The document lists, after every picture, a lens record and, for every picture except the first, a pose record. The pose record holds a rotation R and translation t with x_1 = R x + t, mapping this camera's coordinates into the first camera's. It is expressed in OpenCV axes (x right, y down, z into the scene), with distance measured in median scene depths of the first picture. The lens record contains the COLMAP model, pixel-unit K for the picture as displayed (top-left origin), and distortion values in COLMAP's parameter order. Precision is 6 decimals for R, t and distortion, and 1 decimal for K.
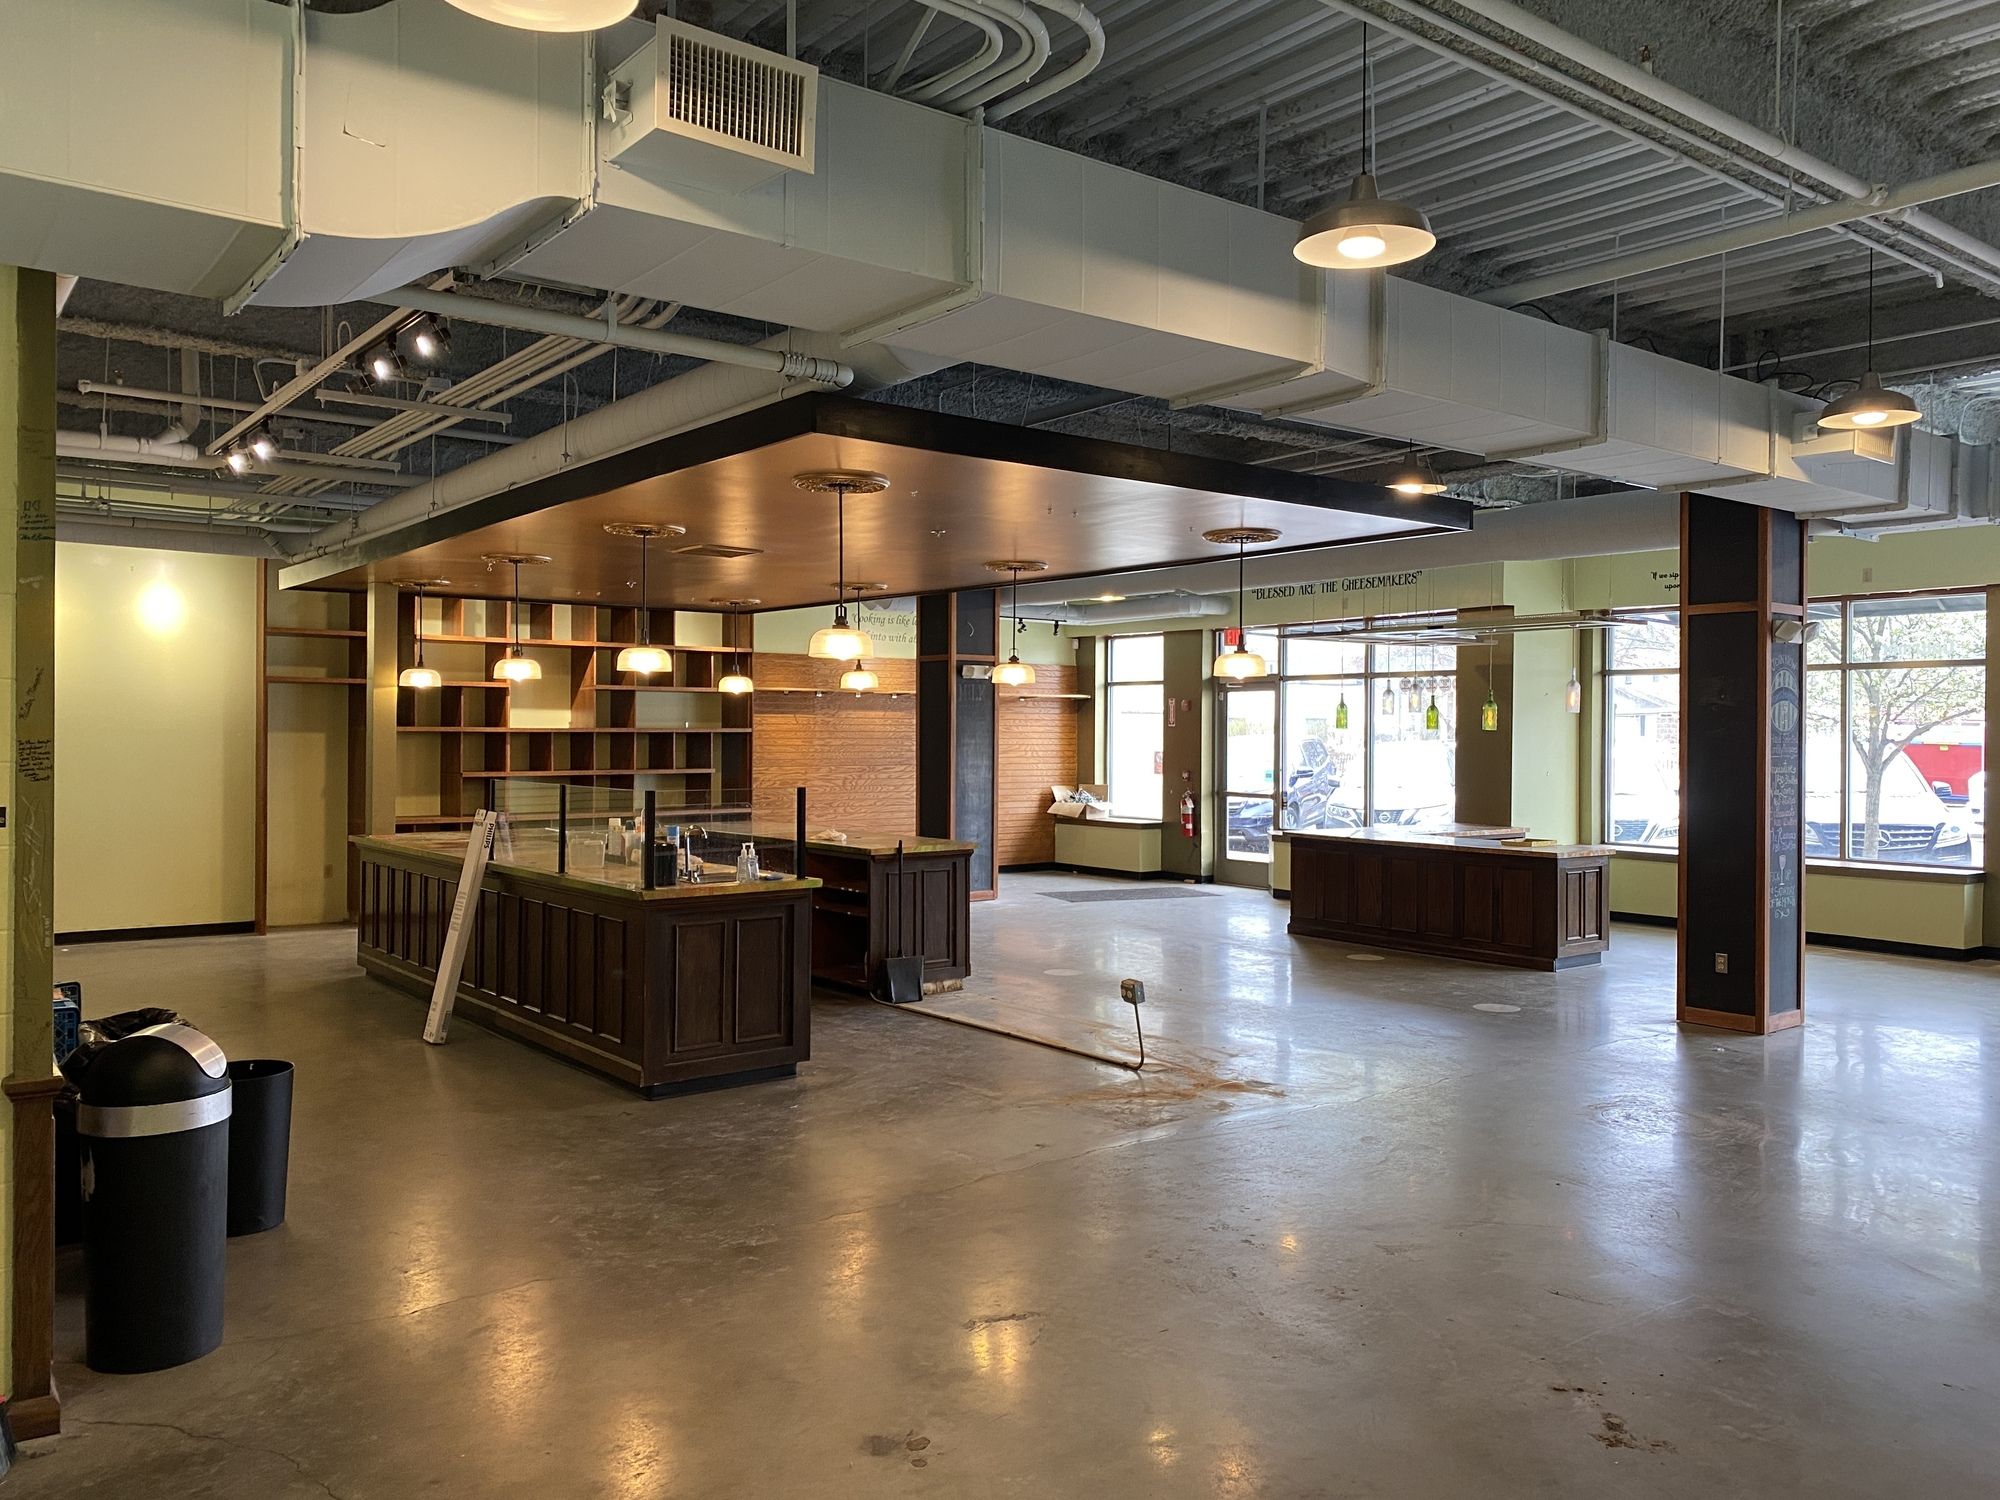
lens RADIAL K [[1494.8, 0, 1002.3], [0, 1494.8, 738.1], [0, 0, 1]] dist [0.055428, -0.083520]
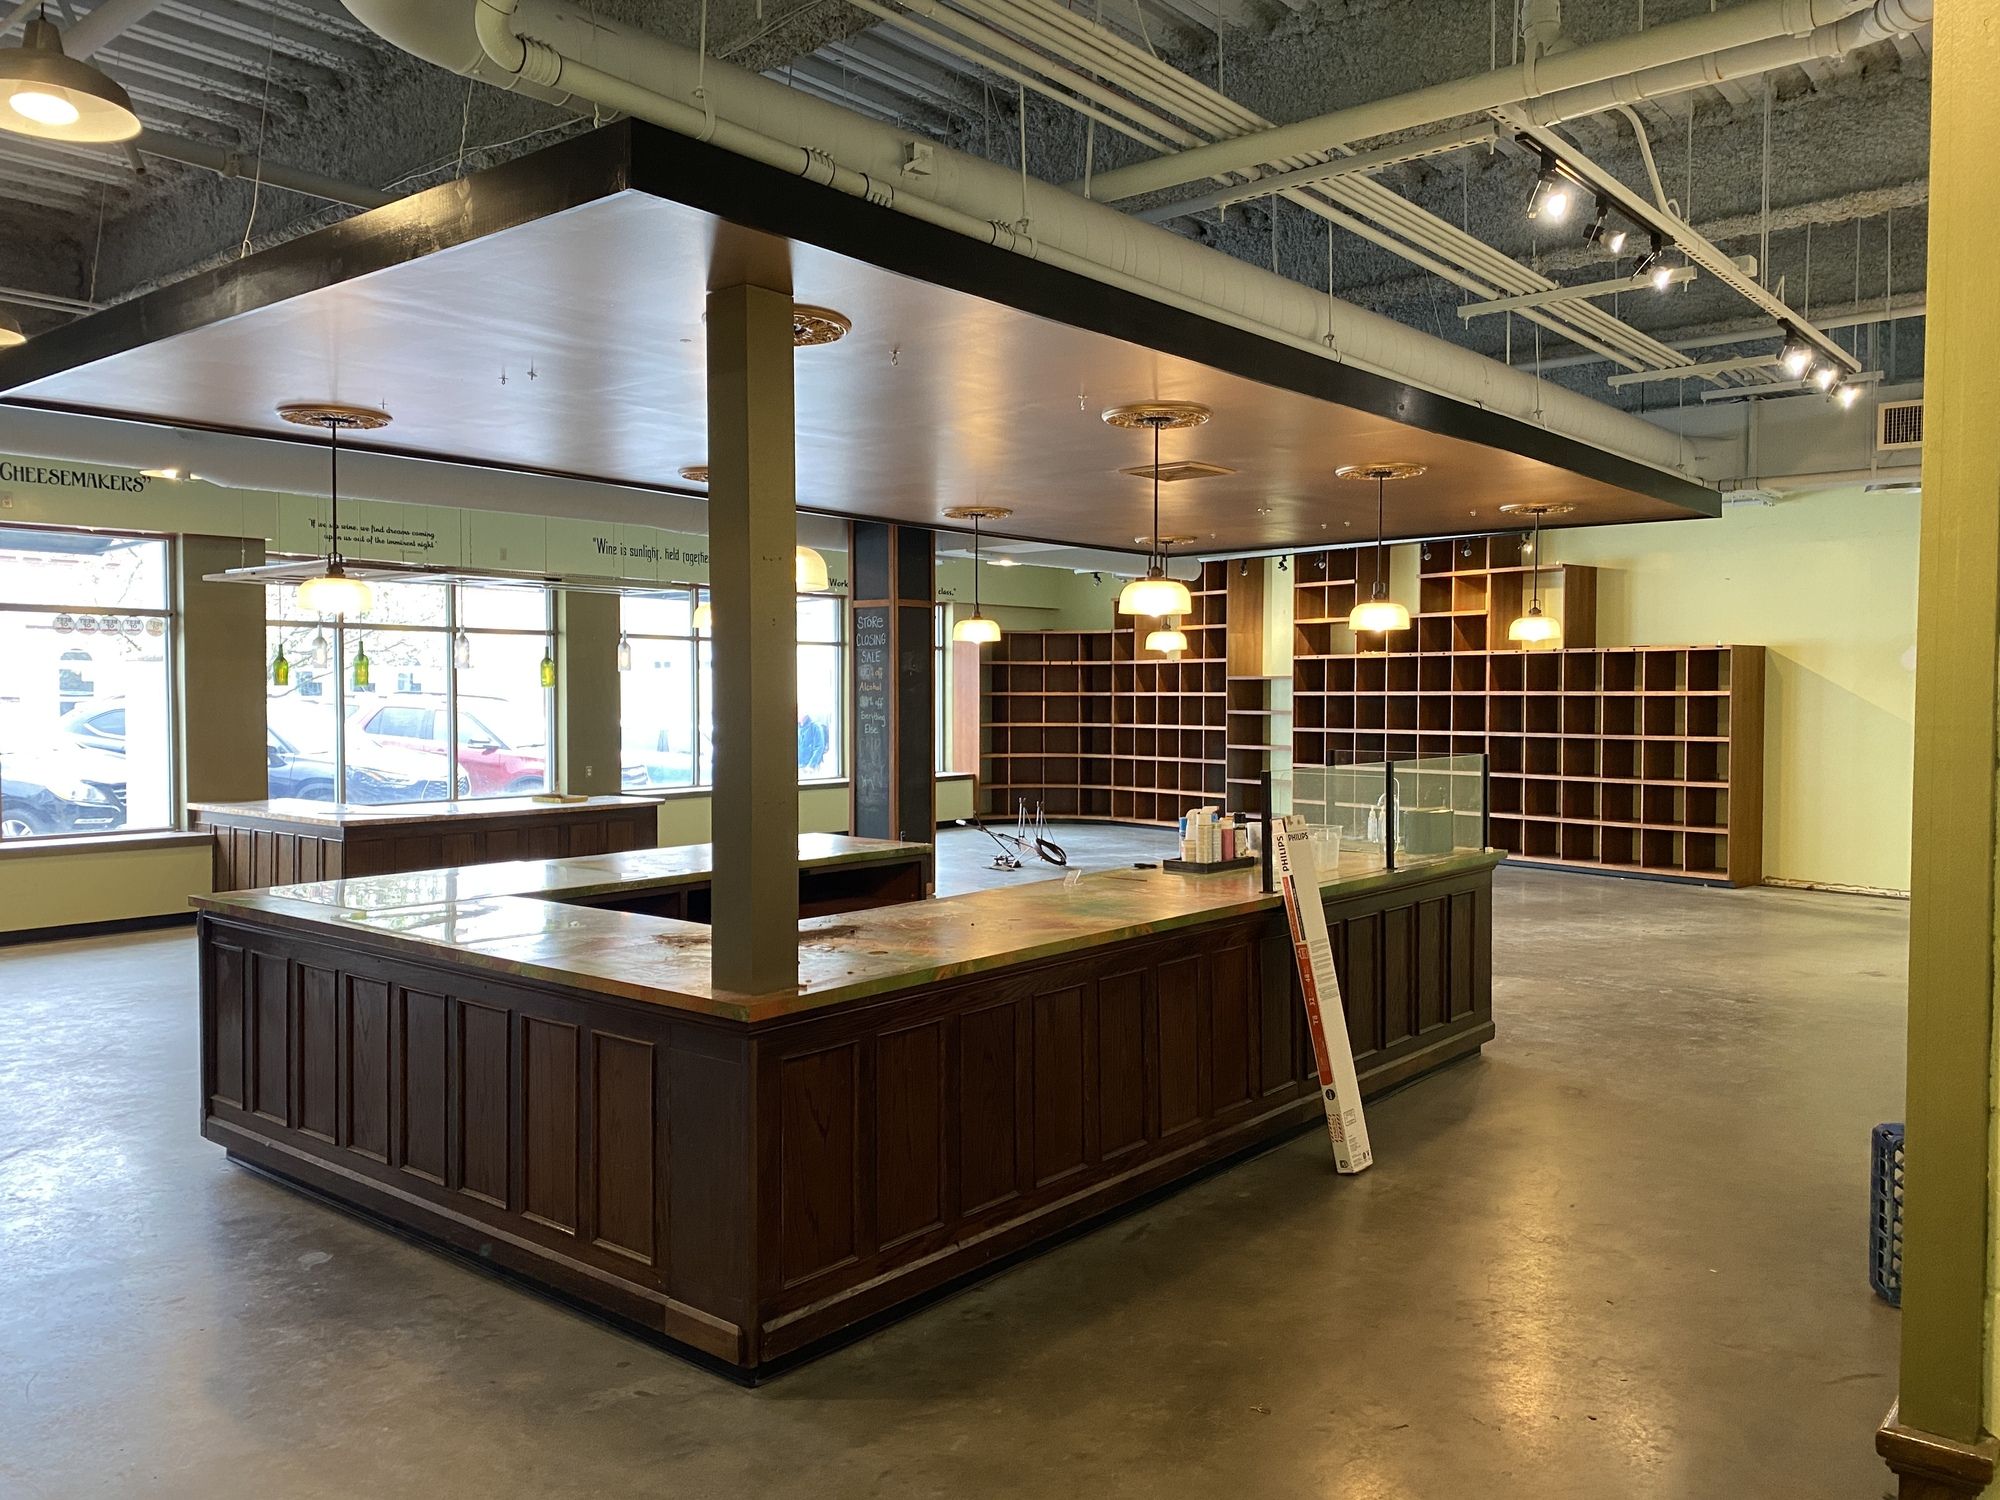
lens RADIAL K [[1494.8, 0, 1002.3], [0, 1494.8, 738.1], [0, 0, 1]] dist [0.055428, -0.083520]
pose [[-0.209692, -0.037625, 0.977043, -1.099844], [0.000707, 0.999253, 0.038633, -0.015944], [-0.977767, 0.008792, -0.209509, 1.451415]]
